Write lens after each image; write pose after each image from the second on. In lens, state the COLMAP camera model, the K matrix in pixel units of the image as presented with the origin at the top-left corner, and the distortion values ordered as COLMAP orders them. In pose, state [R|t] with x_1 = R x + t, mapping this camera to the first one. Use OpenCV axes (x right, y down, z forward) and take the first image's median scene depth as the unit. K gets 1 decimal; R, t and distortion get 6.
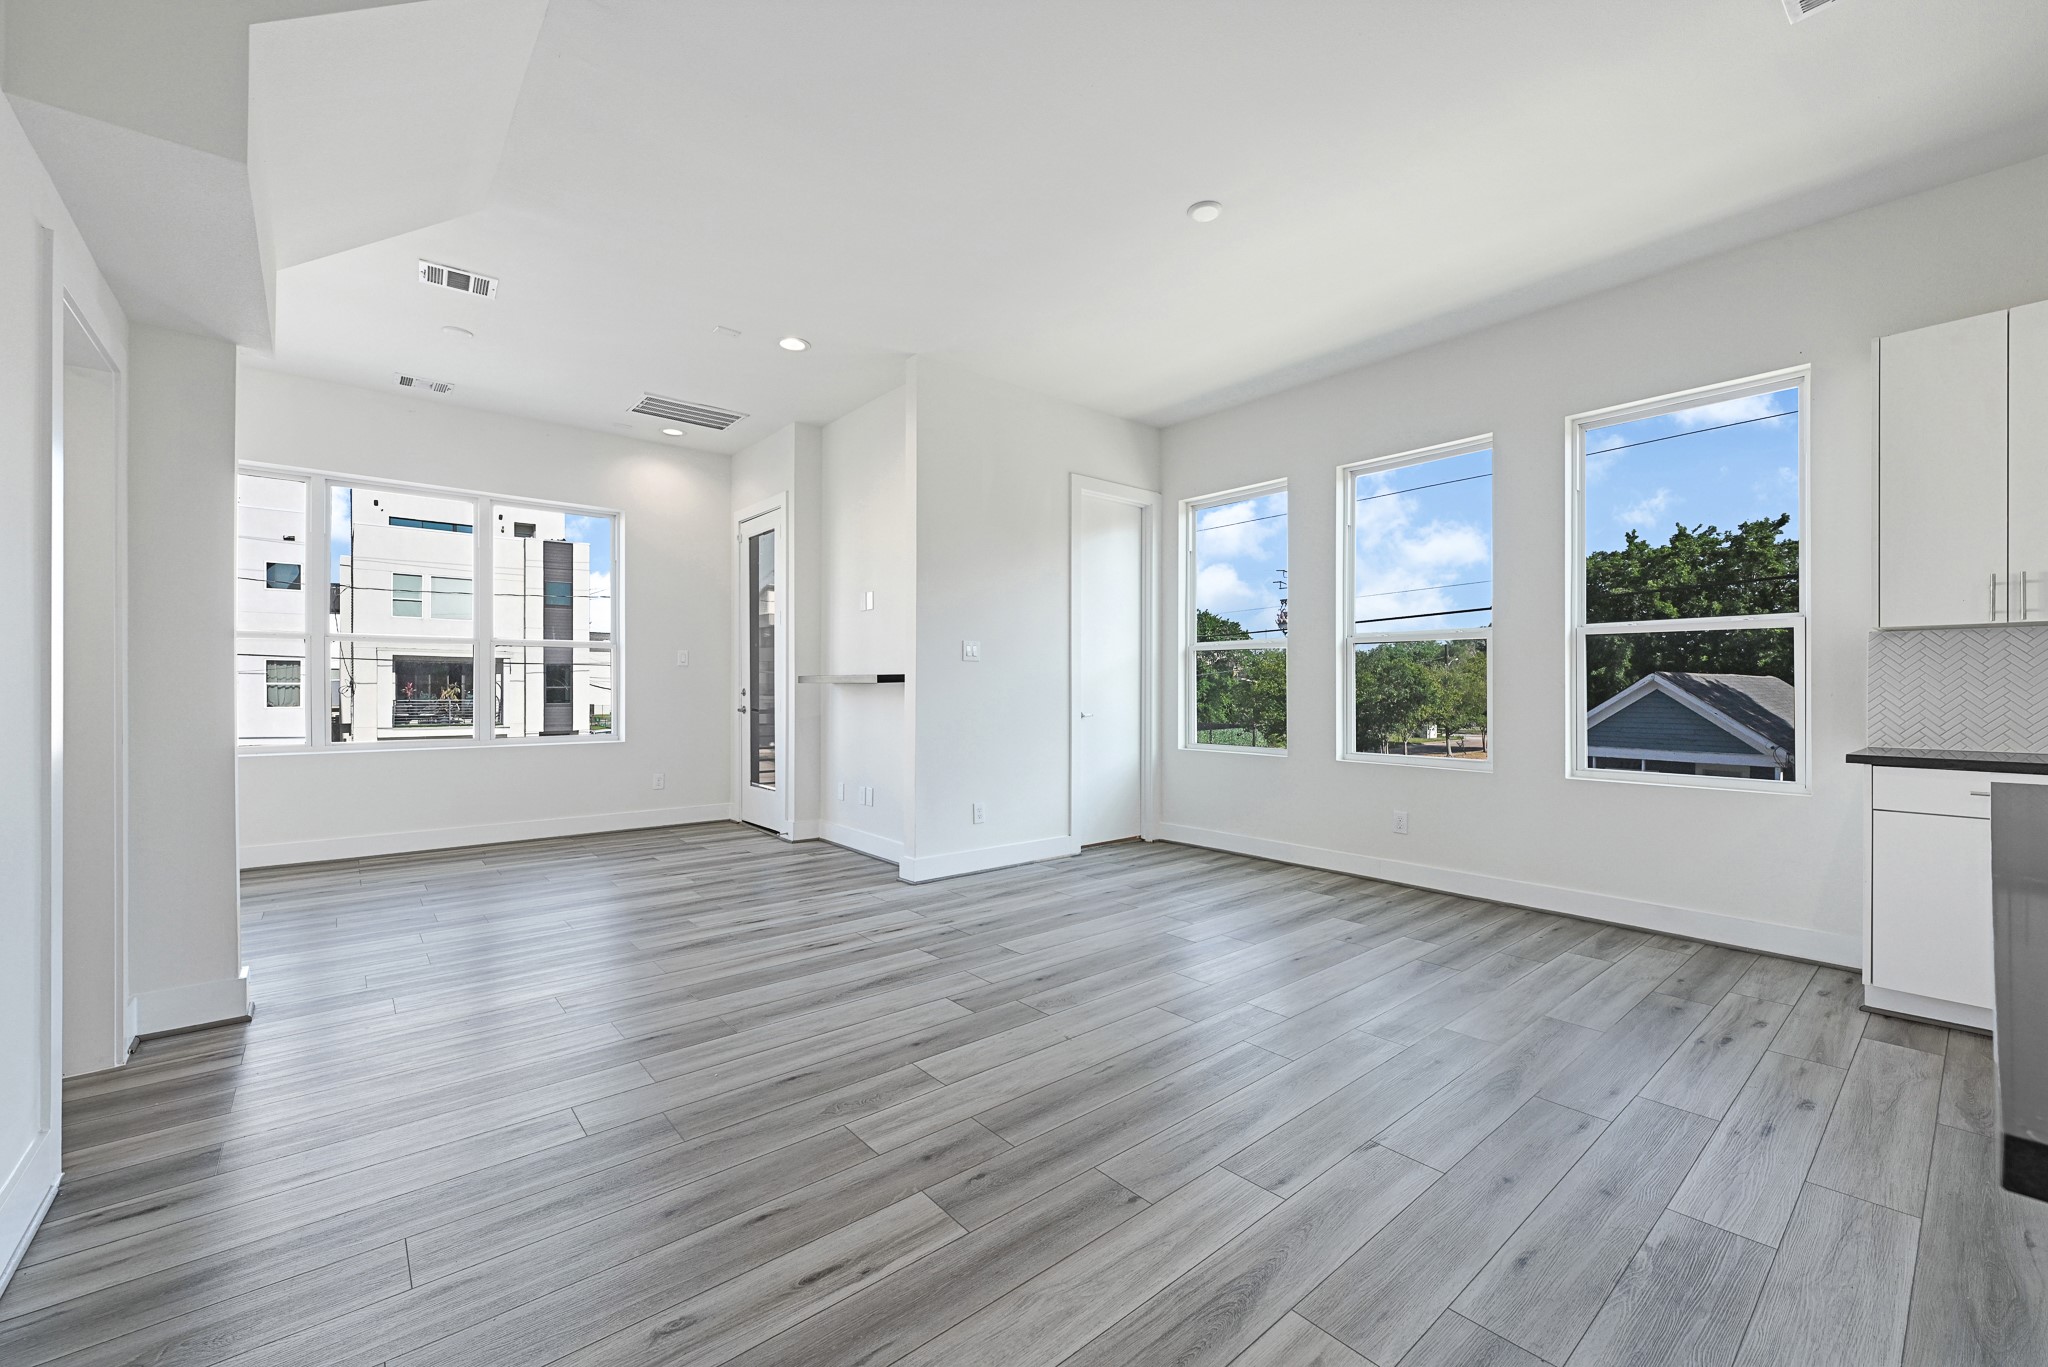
lens RADIAL K [[822.4, 0, 1016.7], [0, 822.4, 687.6], [0, 0, 1]] dist [-0.000505, 0.000002]
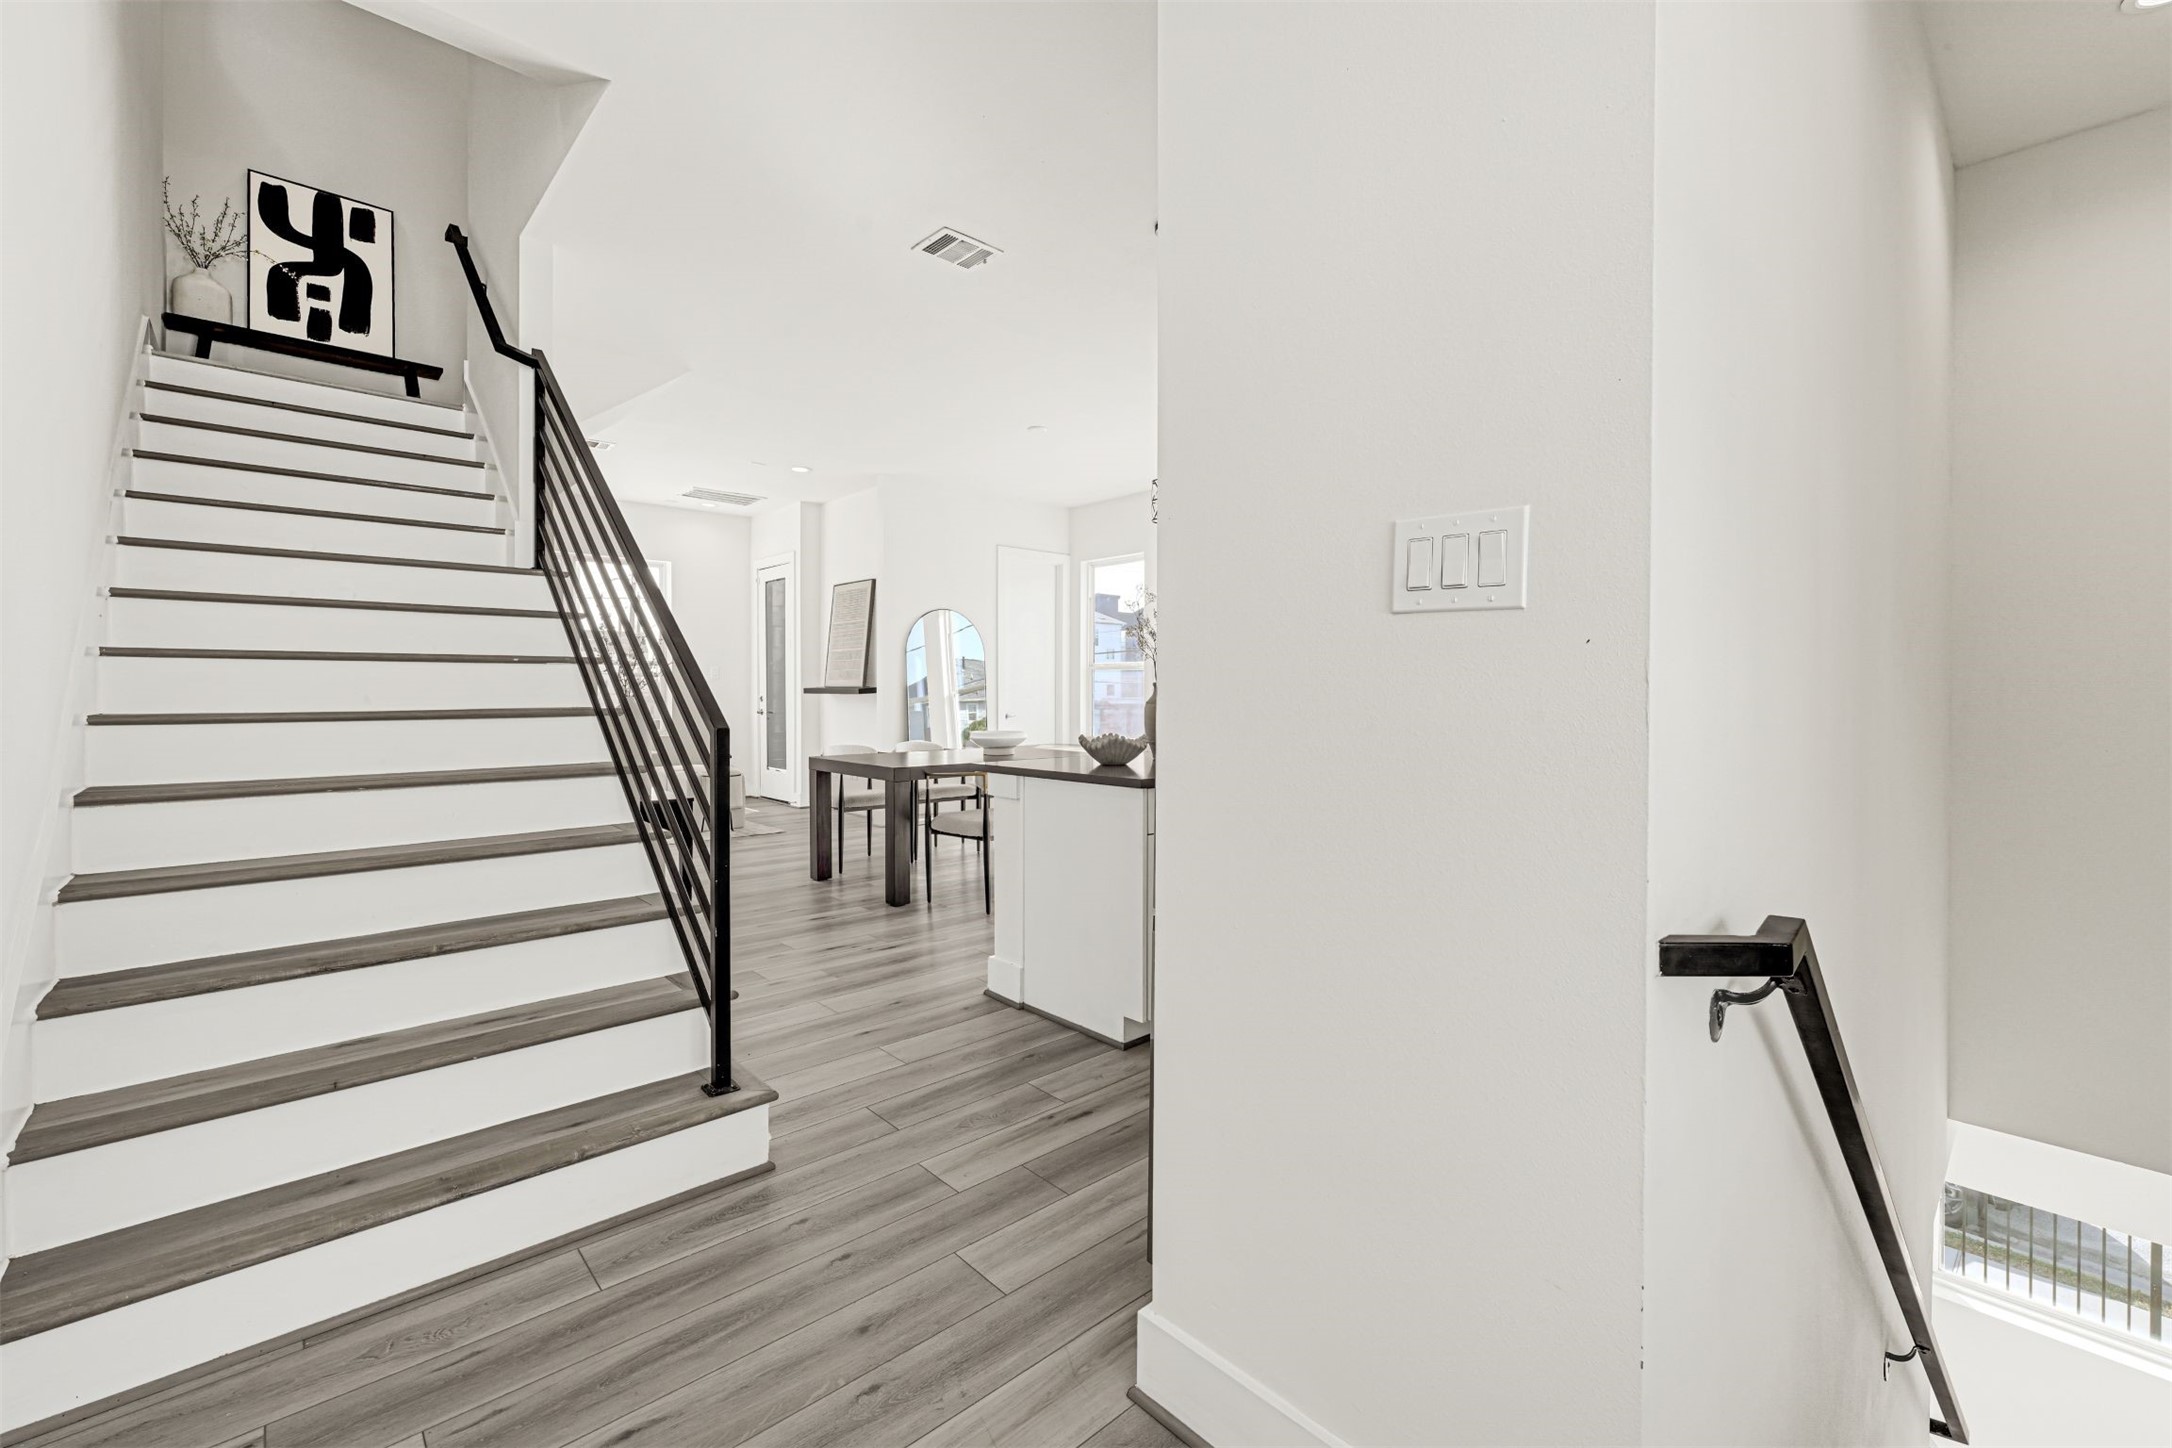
lens RADIAL K [[911.3, 0, 1086.0], [0, 911.3, 724.0], [0, 0, 1]] dist [0.000782, 0.000059]
pose [[0.998940, 0.003089, 0.045926, 0.123926], [-0.004732, 0.999351, 0.035712, -0.009060], [-0.045786, -0.035892, 0.998306, -0.496598]]
